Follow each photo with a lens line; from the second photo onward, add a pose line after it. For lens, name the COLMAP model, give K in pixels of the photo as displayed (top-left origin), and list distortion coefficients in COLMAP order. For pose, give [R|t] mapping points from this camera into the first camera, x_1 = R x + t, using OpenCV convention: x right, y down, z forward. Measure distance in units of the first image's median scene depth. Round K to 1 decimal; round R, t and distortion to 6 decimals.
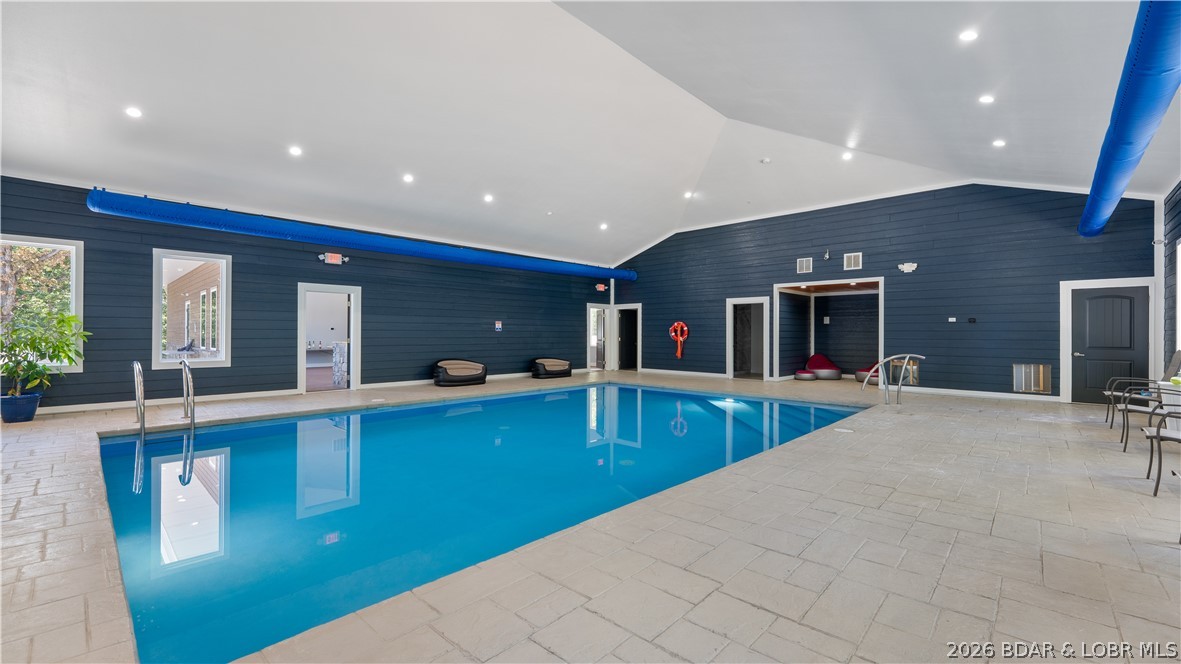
lens RADIAL K [[481.1, 0, 585.6], [0, 481.1, 338.3], [0, 0, 1]] dist [-0.001555, 0.000048]
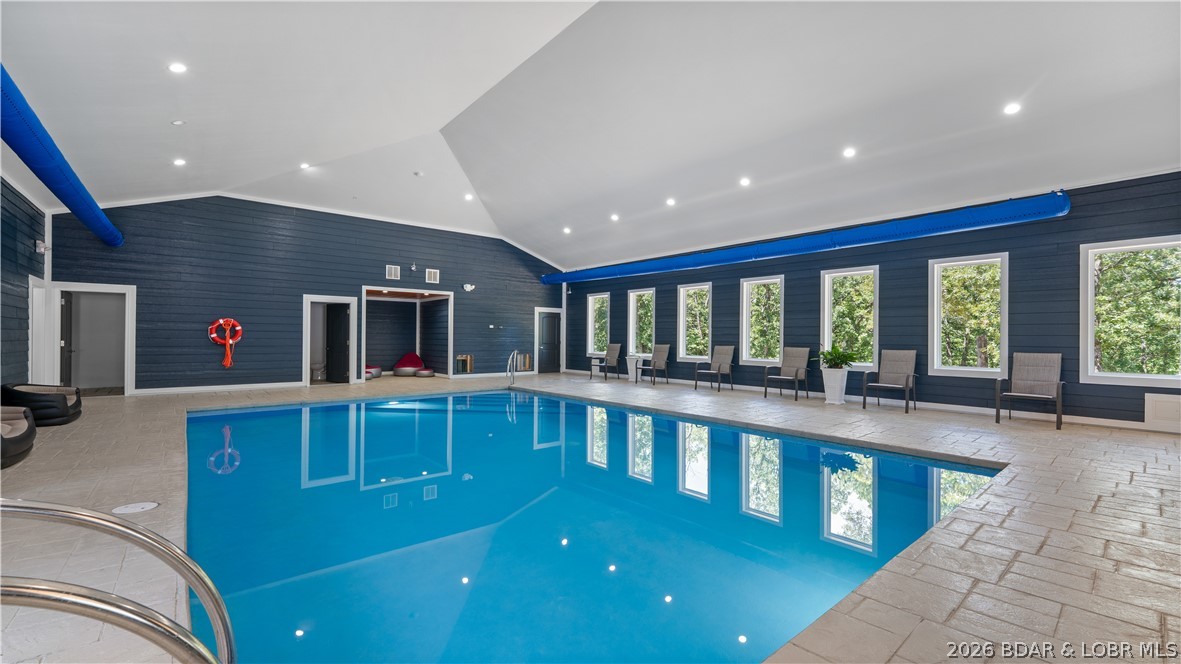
lens RADIAL K [[481.1, 0, 585.6], [0, 481.1, 338.3], [0, 0, 1]] dist [-0.001555, 0.000048]
pose [[0.116812, -0.000380, 0.993154, -0.518790], [0.005186, 0.999987, -0.000227, -0.000612], [-0.993141, 0.005177, 0.116812, 0.405407]]
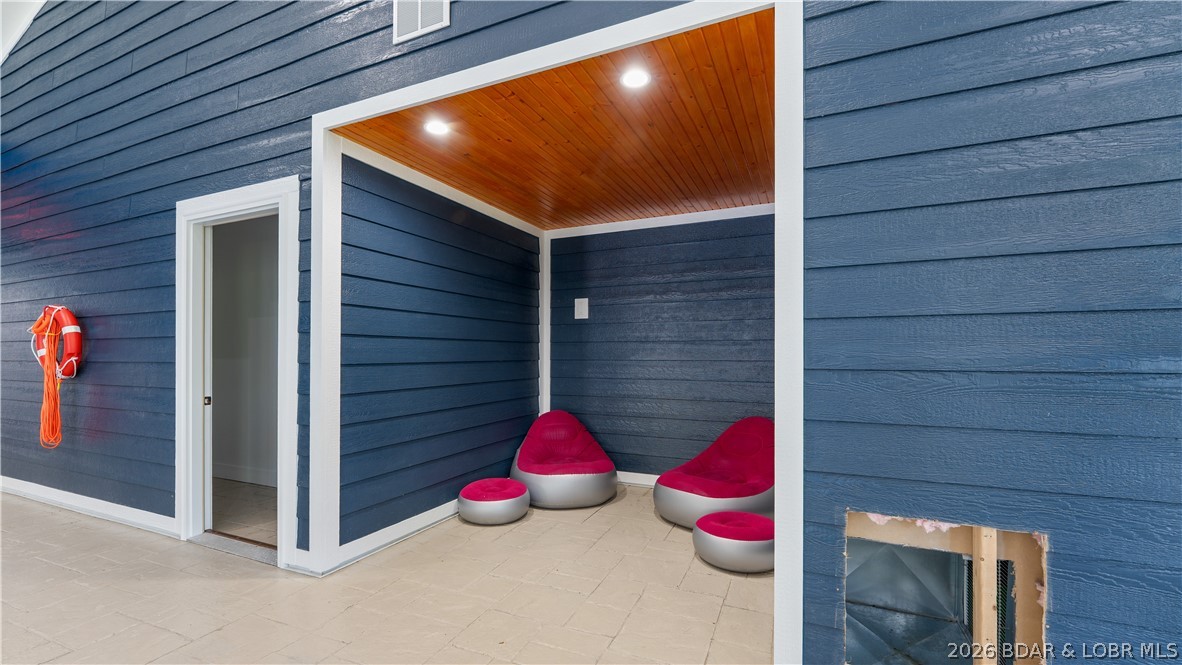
lens RADIAL K [[481.5, 0, 586.1], [0, 481.5, 338.8], [0, 0, 1]] dist [-0.001555, 0.000048]
pose [[0.942706, 0.006624, 0.333559, 0.415994], [0.005829, 0.999323, -0.036317, -0.004257], [-0.333574, 0.036180, 0.942029, 0.724543]]
